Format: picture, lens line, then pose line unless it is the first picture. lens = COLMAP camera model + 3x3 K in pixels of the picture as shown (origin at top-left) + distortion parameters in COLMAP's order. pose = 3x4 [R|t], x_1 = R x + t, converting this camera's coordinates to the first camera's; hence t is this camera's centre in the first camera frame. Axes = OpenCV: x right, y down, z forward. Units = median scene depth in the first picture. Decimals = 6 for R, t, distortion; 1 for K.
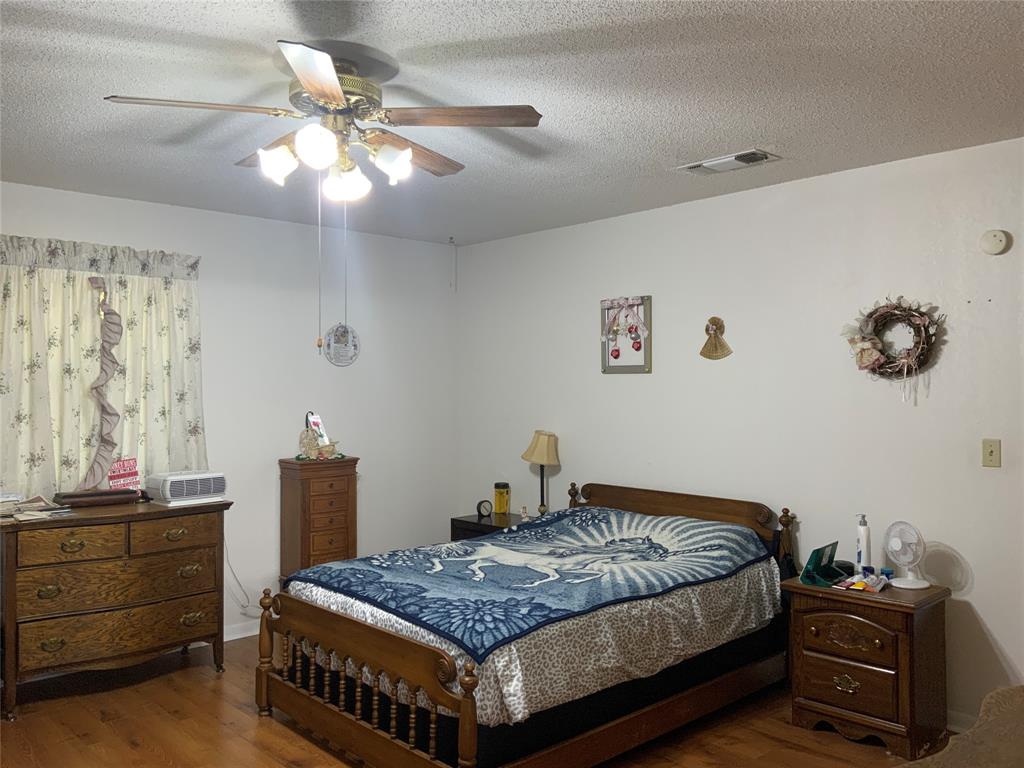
lens RADIAL K [[848.6, 0, 511.9], [0, 848.6, 378.4], [0, 0, 1]] dist [0.042247, -0.115132]
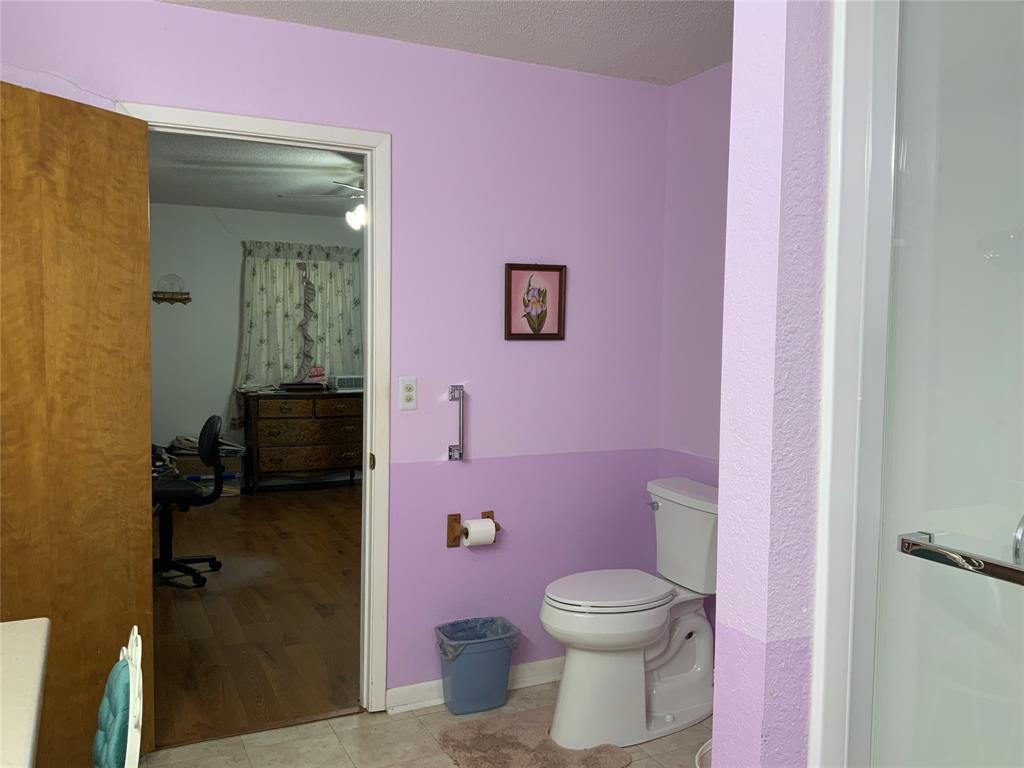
lens RADIAL K [[848.6, 0, 521.5], [0, 848.6, 388.3], [0, 0, 1]] dist [0.042247, -0.115132]
pose [[0.961403, 0.031791, -0.273302, 0.445333], [-0.011735, 0.997136, 0.074710, 0.003595], [0.274894, -0.068619, 0.959023, -0.589572]]
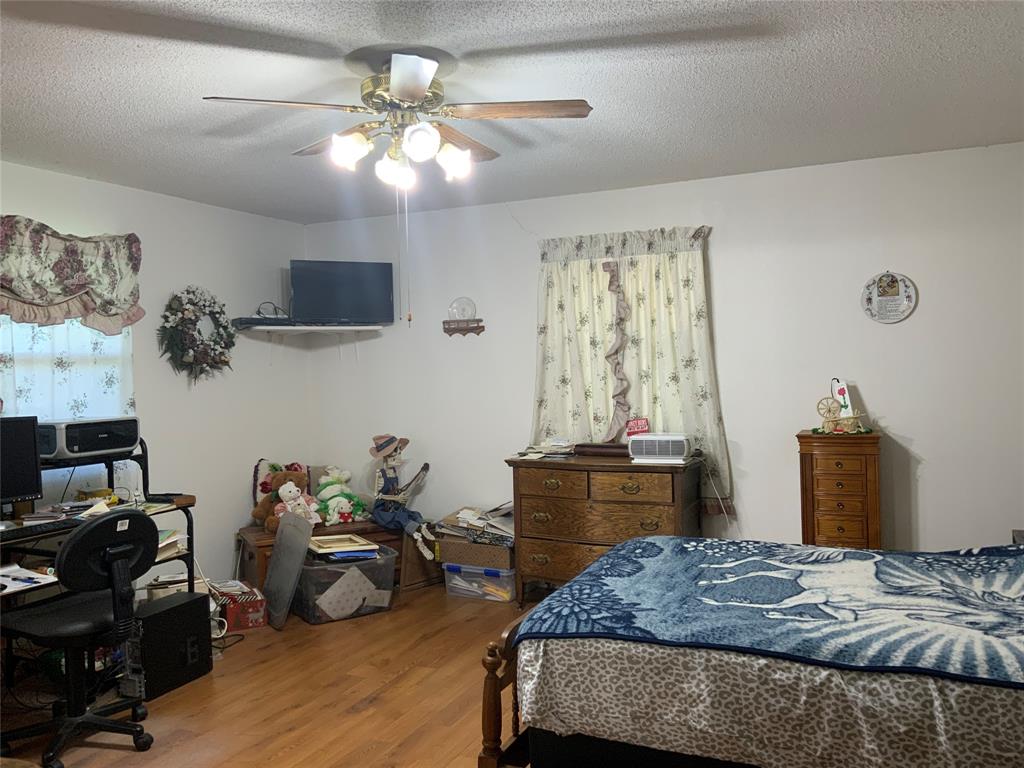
lens RADIAL K [[848.6, 0, 515.9], [0, 848.6, 382.2], [0, 0, 1]] dist [0.042247, -0.115132]
pose [[0.374568, 0.013166, -0.927106, 0.550223], [0.033627, 0.999048, 0.027774, 0.009568], [0.926589, -0.041579, 0.373769, 0.439486]]
